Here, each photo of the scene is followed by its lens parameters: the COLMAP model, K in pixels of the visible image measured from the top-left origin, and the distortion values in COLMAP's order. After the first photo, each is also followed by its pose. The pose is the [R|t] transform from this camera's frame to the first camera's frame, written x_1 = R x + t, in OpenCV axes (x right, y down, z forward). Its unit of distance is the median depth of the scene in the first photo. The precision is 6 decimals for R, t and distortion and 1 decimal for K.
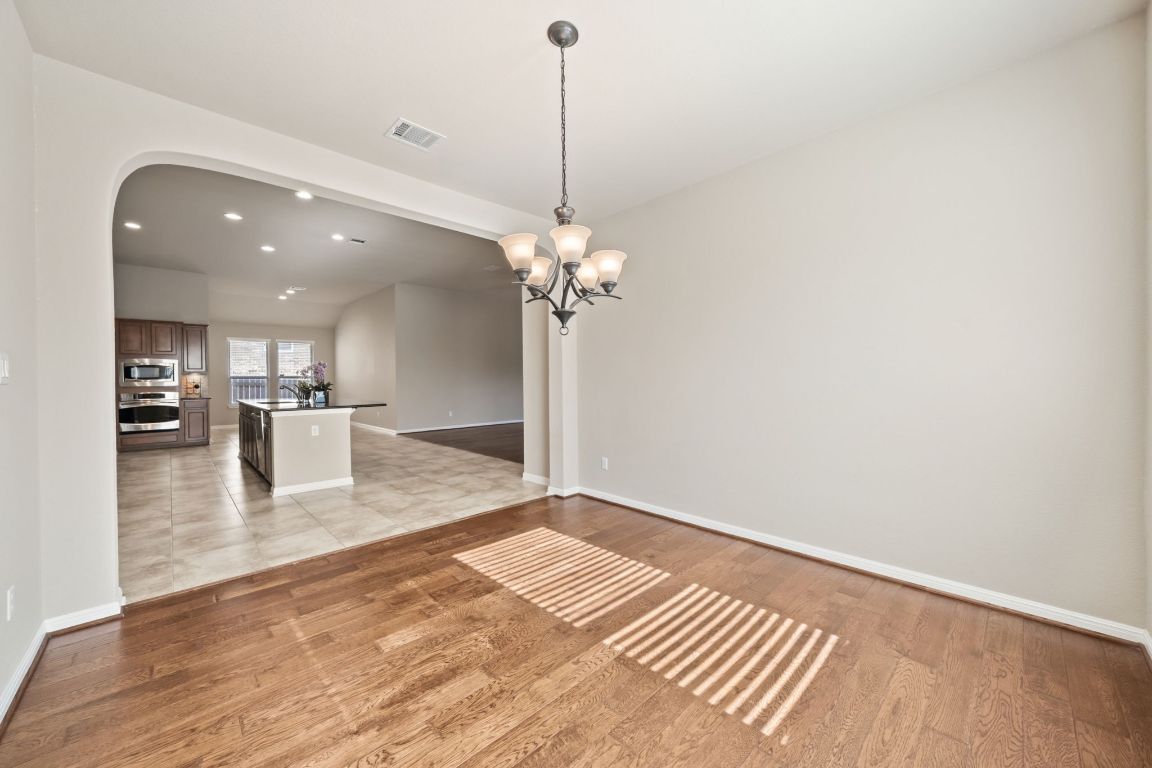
lens RADIAL K [[431.2, 0, 576.0], [0, 431.2, 384.0], [0, 0, 1]] dist [-0.001871, -0.000100]
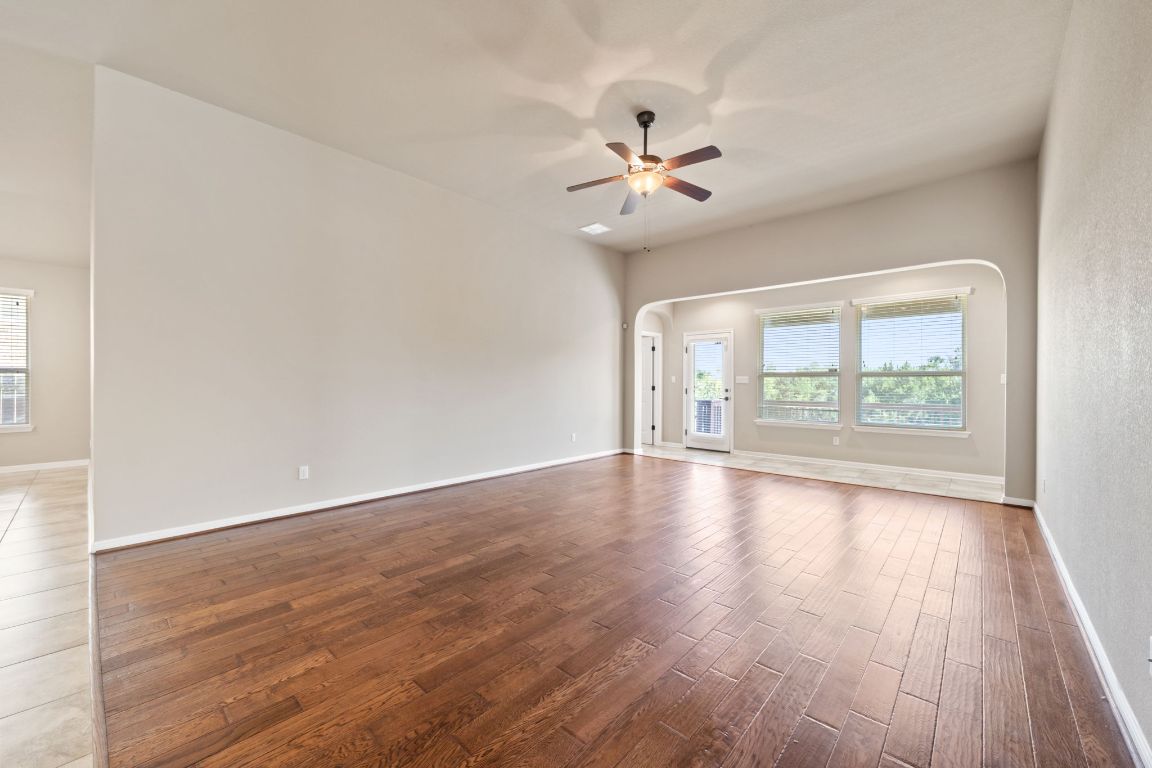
lens RADIAL K [[450.5, 0, 575.9], [0, 450.5, 380.2], [0, 0, 1]] dist [-0.001827, -0.000106]
pose [[0.997256, 0.013030, 0.072870, -0.118495], [-0.011859, 0.999794, -0.016491, -0.006862], [-0.073070, 0.015582, 0.997205, 0.791477]]
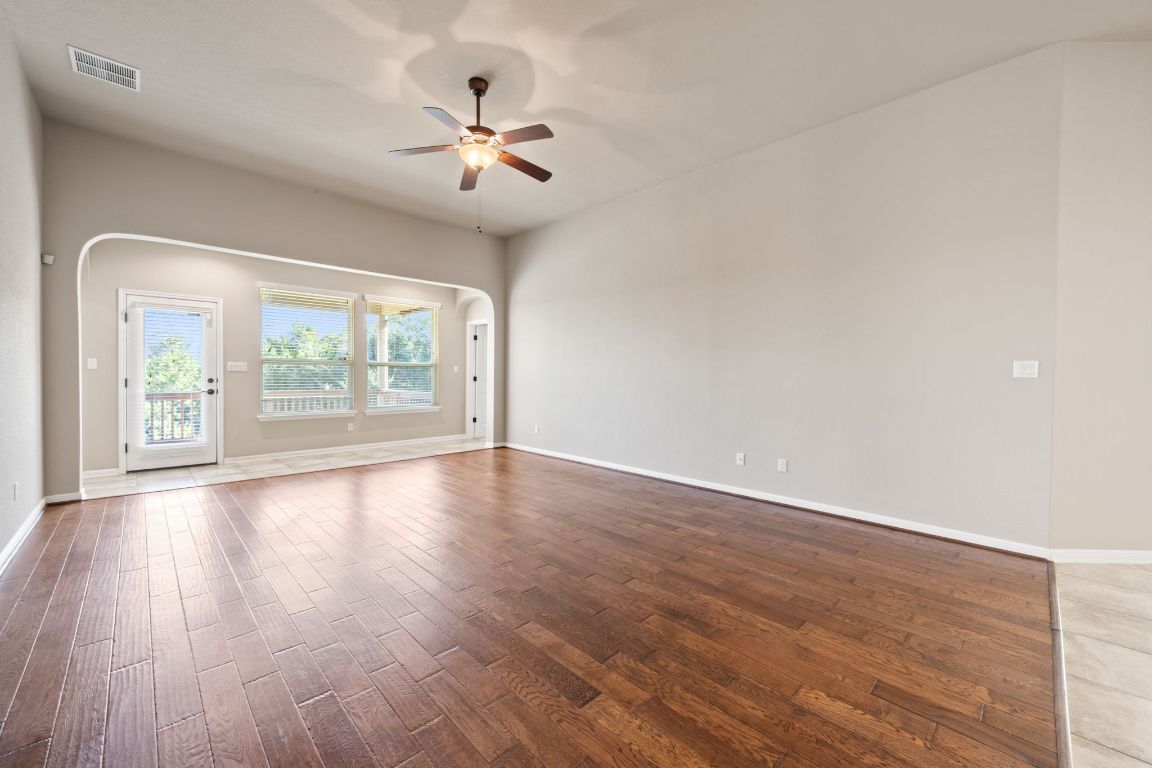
lens RADIAL K [[450.5, 0, 575.9], [0, 450.5, 380.2], [0, 0, 1]] dist [-0.001827, -0.000106]
pose [[-0.017374, -0.005883, 0.999832, -0.448124], [0.001460, 0.999981, 0.005909, -0.008724], [-0.999848, 0.001562, -0.017366, 1.164033]]
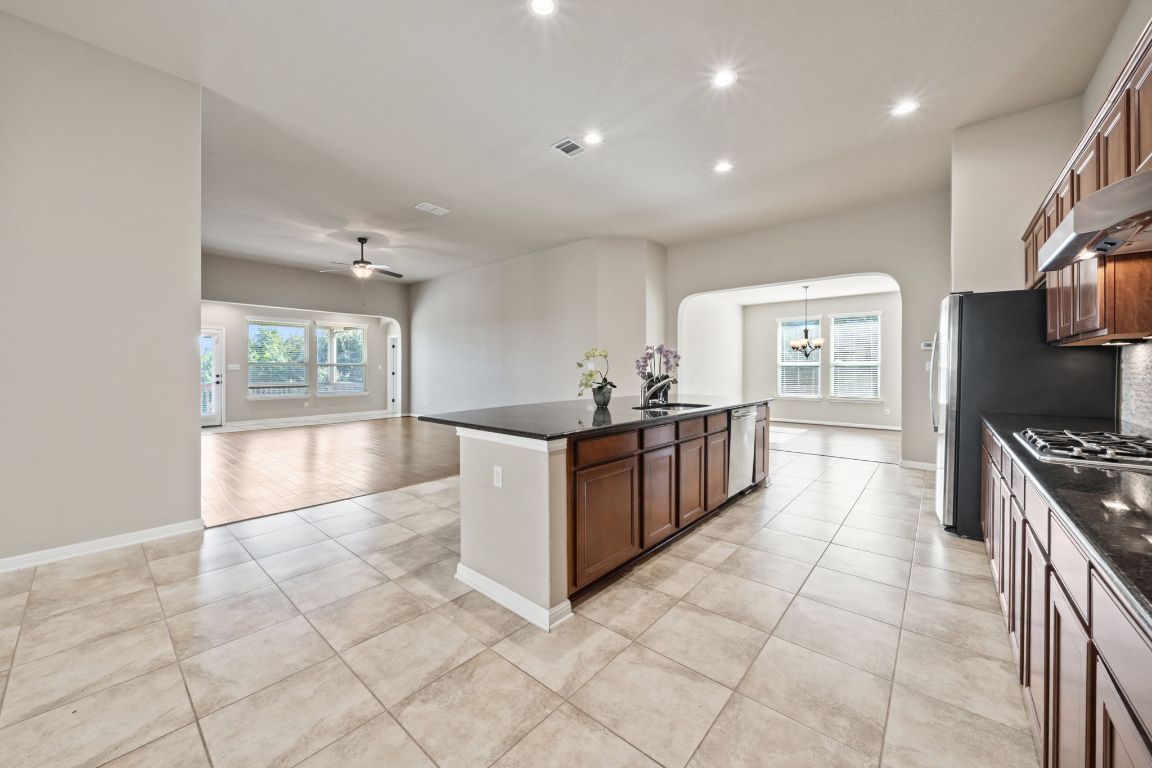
lens RADIAL K [[426.6, 0, 576.8], [0, 426.6, 370.6], [0, 0, 1]] dist [-0.001561, -0.000131]
pose [[-0.102613, 0.004635, 0.994711, -0.951926], [0.011594, 0.999927, -0.003463, -0.004143], [-0.994654, 0.011177, -0.102659, 0.895753]]
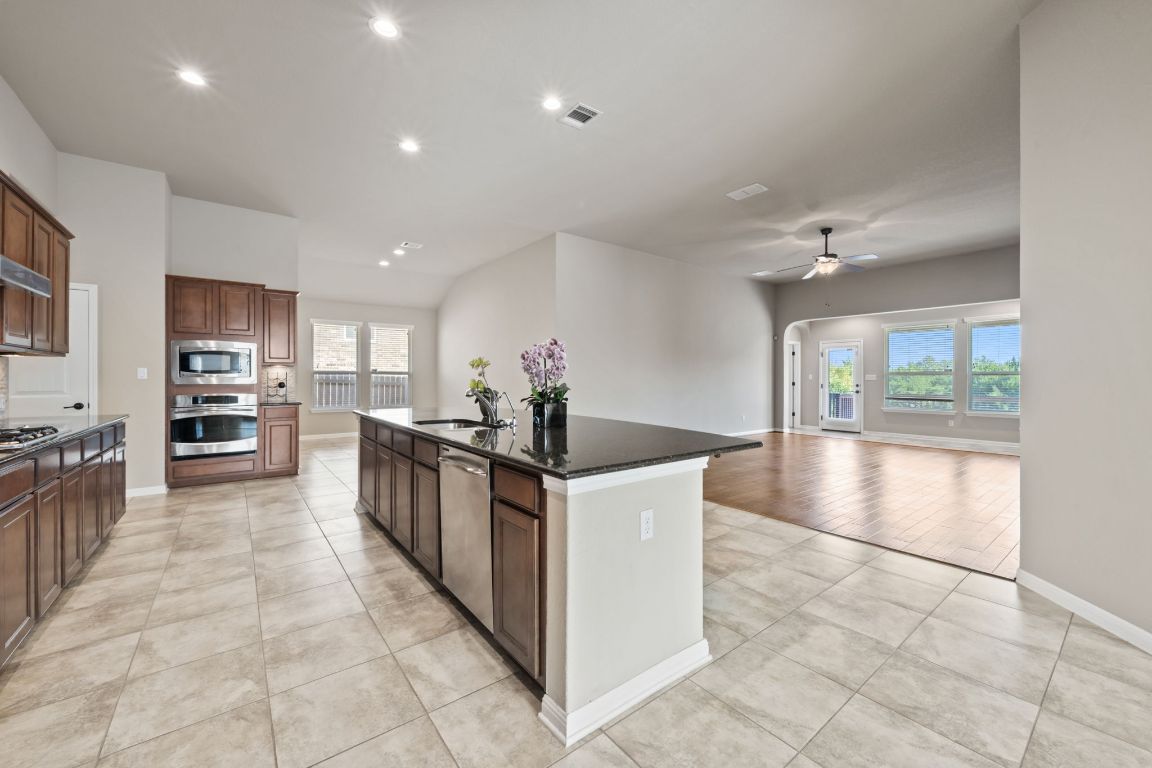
lens RADIAL K [[450.5, 0, 575.9], [0, 450.5, 380.2], [0, 0, 1]] dist [-0.001827, -0.000106]
pose [[0.994334, 0.011276, -0.105700, -0.380734], [-0.011905, 0.999915, -0.005319, -0.003683], [0.105631, 0.006547, 0.994384, 0.383867]]
